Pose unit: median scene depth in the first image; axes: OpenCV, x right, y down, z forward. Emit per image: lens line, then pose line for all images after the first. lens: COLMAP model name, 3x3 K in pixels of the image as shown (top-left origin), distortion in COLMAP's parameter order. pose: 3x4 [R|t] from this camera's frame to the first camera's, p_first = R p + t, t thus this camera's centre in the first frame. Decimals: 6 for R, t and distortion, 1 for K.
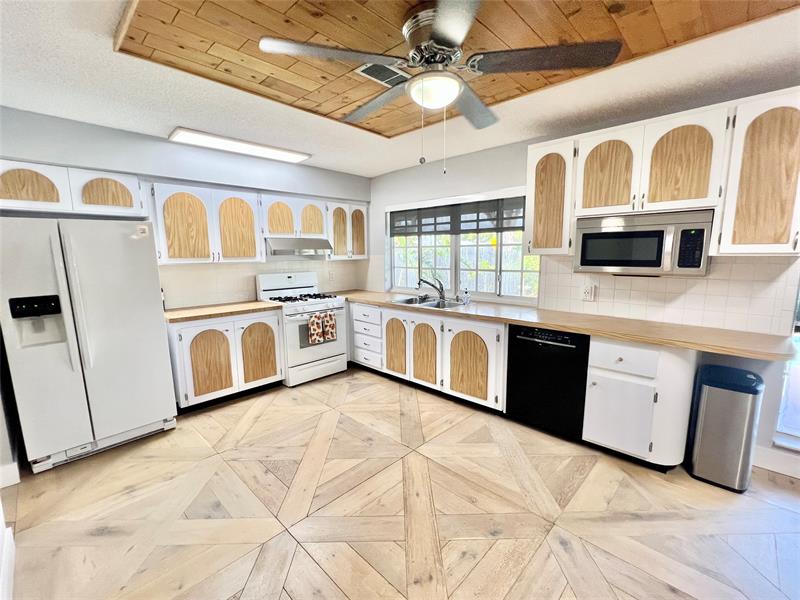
lens RADIAL K [[350.9, 0, 398.3], [0, 350.9, 304.6], [0, 0, 1]] dist [-0.000930, 0.000404]
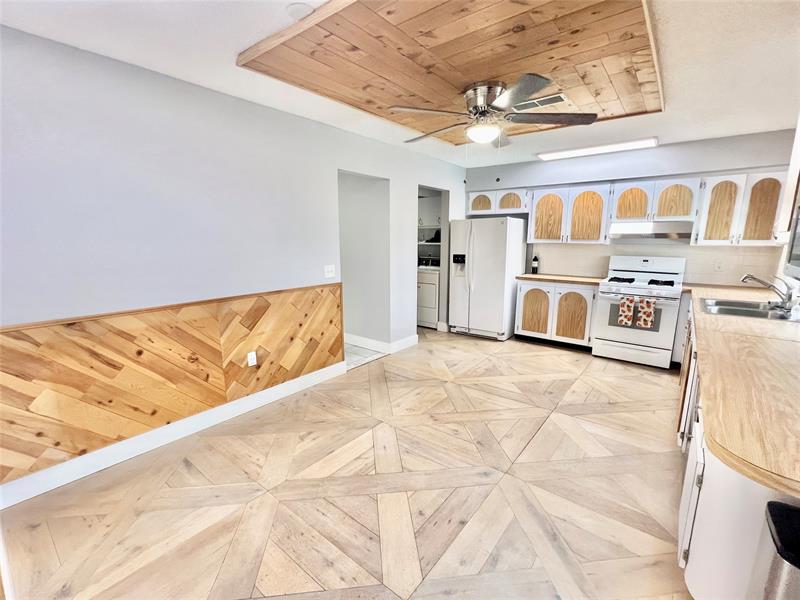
lens RADIAL K [[350.9, 0, 398.3], [0, 350.9, 304.6], [0, 0, 1]] dist [-0.000930, 0.000404]
pose [[0.100374, 0.198825, -0.974881, 0.774861], [-0.152817, 0.971284, 0.182357, -0.038665], [0.983144, 0.130675, 0.127875, 0.234537]]
